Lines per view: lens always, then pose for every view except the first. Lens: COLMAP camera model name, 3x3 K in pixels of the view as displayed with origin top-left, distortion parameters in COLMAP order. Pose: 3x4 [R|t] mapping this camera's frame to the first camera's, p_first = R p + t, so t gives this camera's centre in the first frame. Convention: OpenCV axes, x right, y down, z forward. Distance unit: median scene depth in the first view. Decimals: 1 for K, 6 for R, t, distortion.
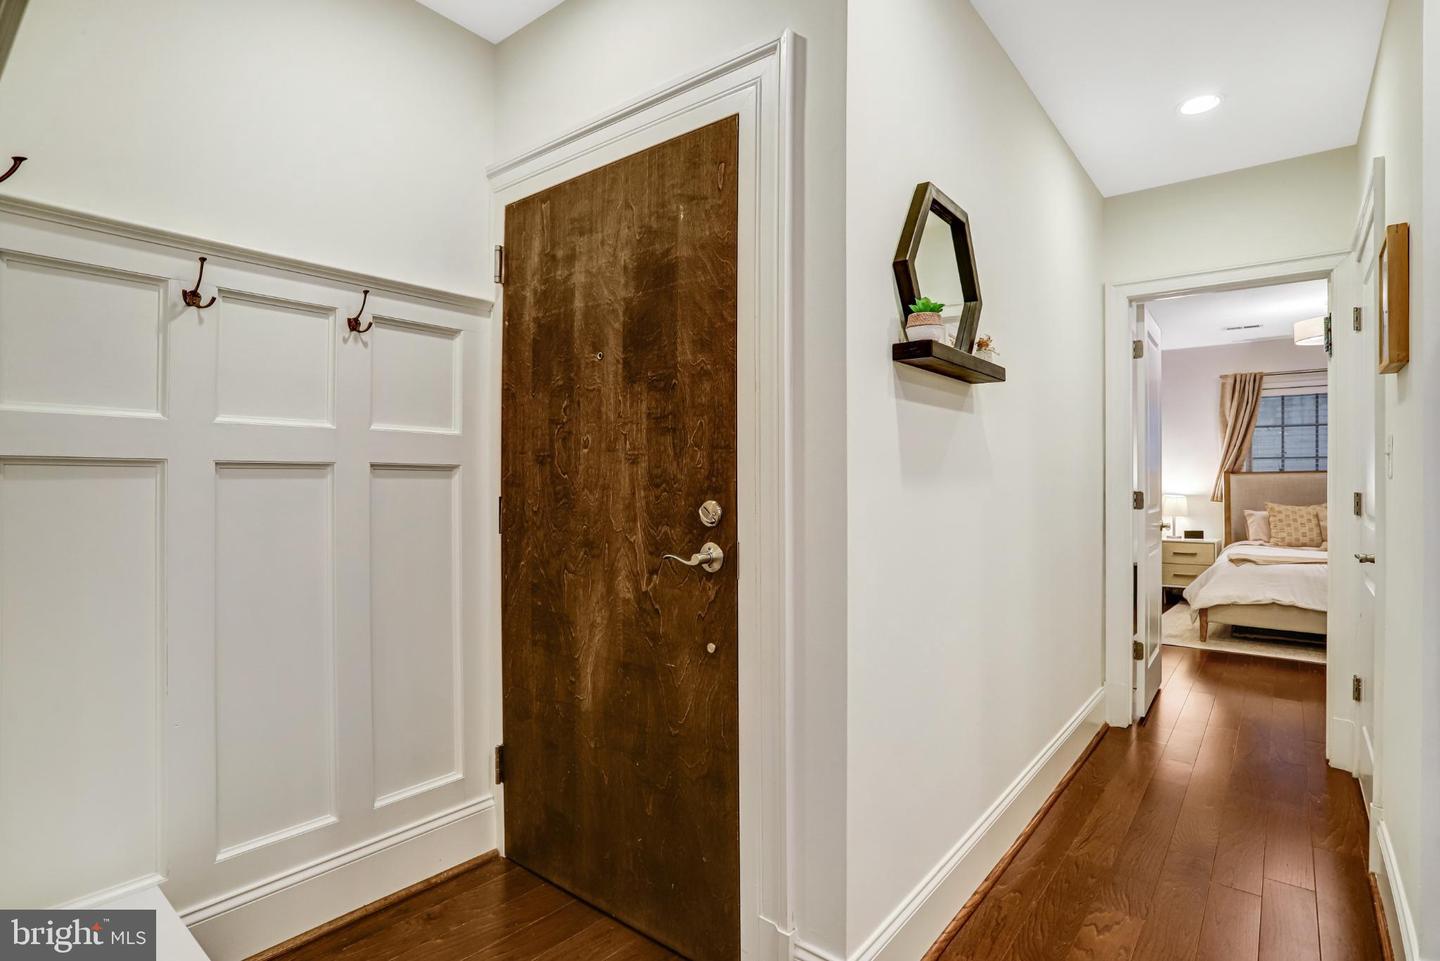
lens RADIAL K [[728.9, 0, 728.8], [0, 728.9, 478.7], [0, 0, 1]] dist [-0.055270, 0.026528]
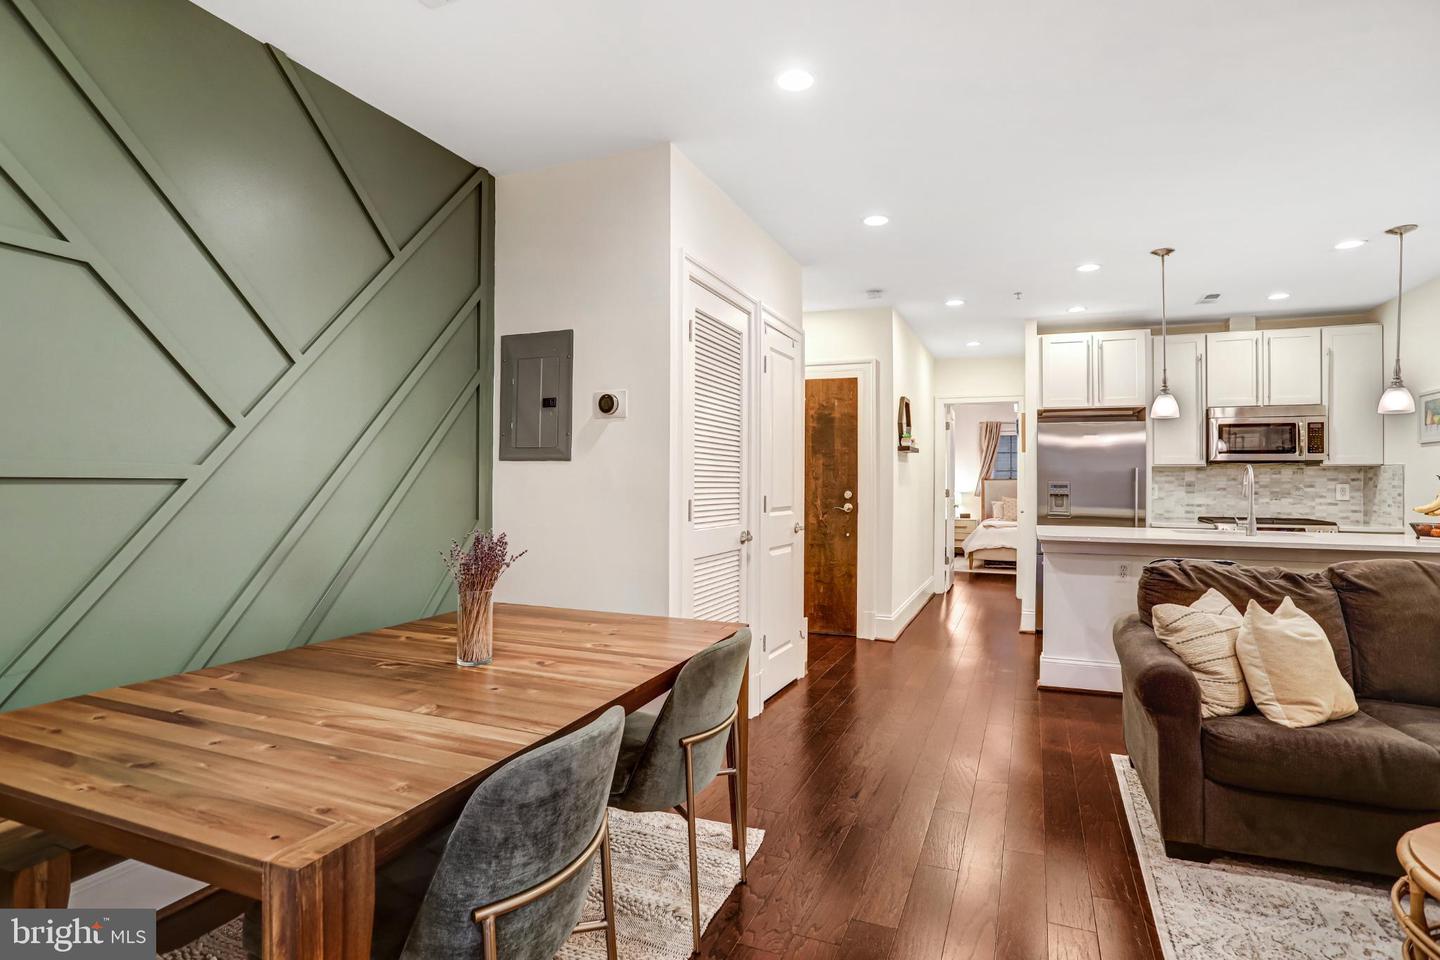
lens RADIAL K [[728.9, 0, 728.8], [0, 728.9, 478.2], [0, 0, 1]] dist [-0.055270, 0.026528]
pose [[0.963359, 0.004815, 0.268174, -0.973801], [-0.004312, 0.999988, -0.002465, -0.012480], [-0.268182, 0.001218, 0.963367, -1.402206]]
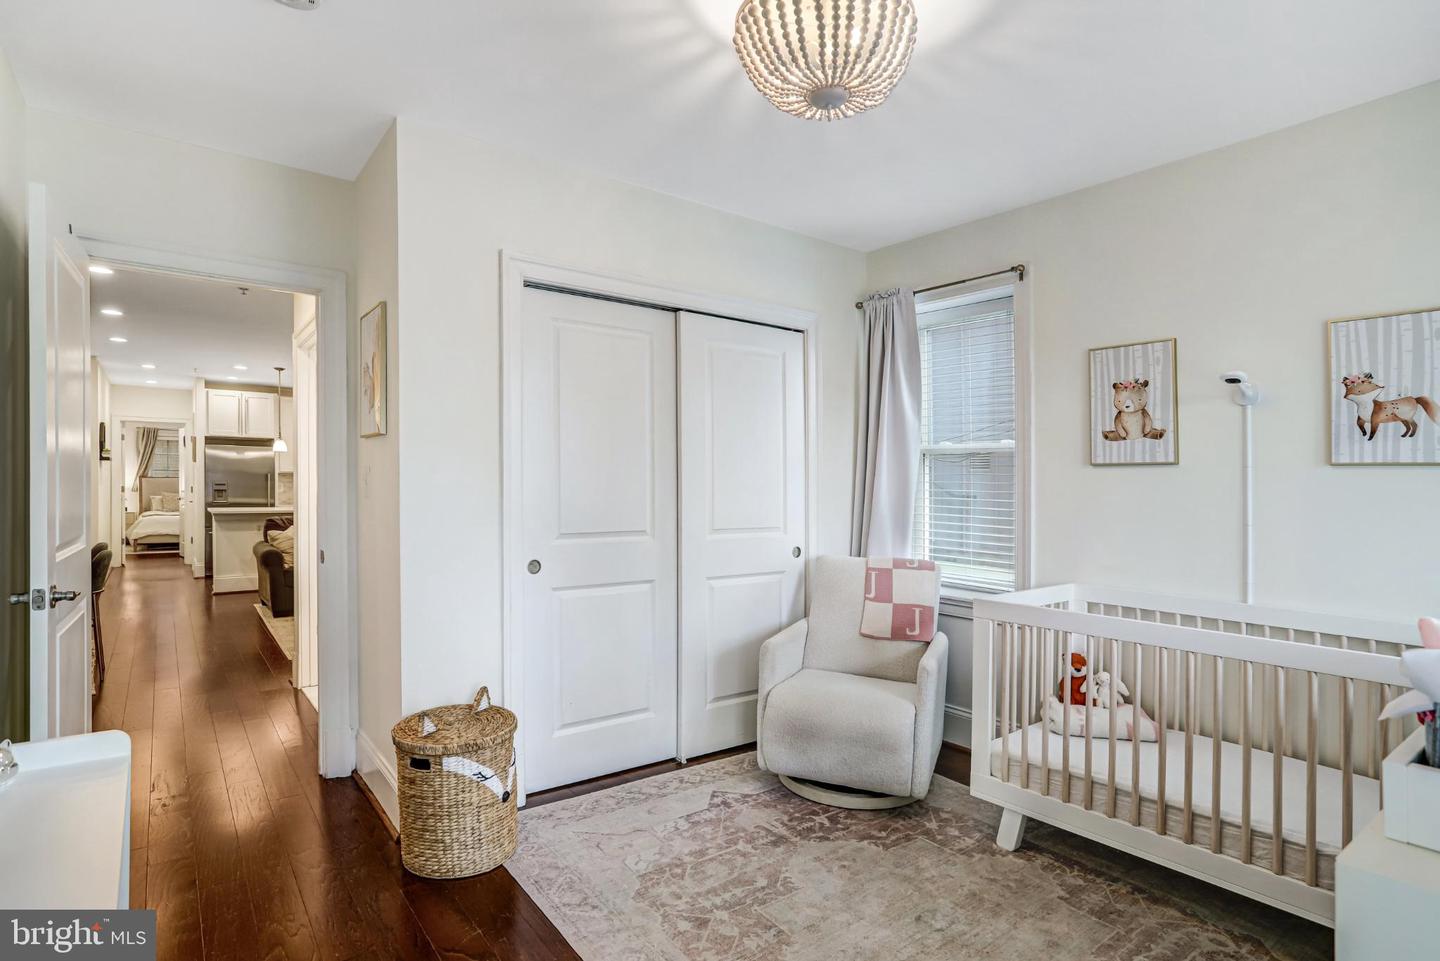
lens RADIAL K [[735.0, 0, 720.0], [0, 735.0, 480.5], [0, 0, 1]] dist [-0.077189, 0.043310]
pose [[0.239378, -0.006341, 0.970906, -2.271299], [-0.002028, 0.999973, 0.007031, -0.047615], [-0.970924, -0.003652, 0.239358, -2.818914]]
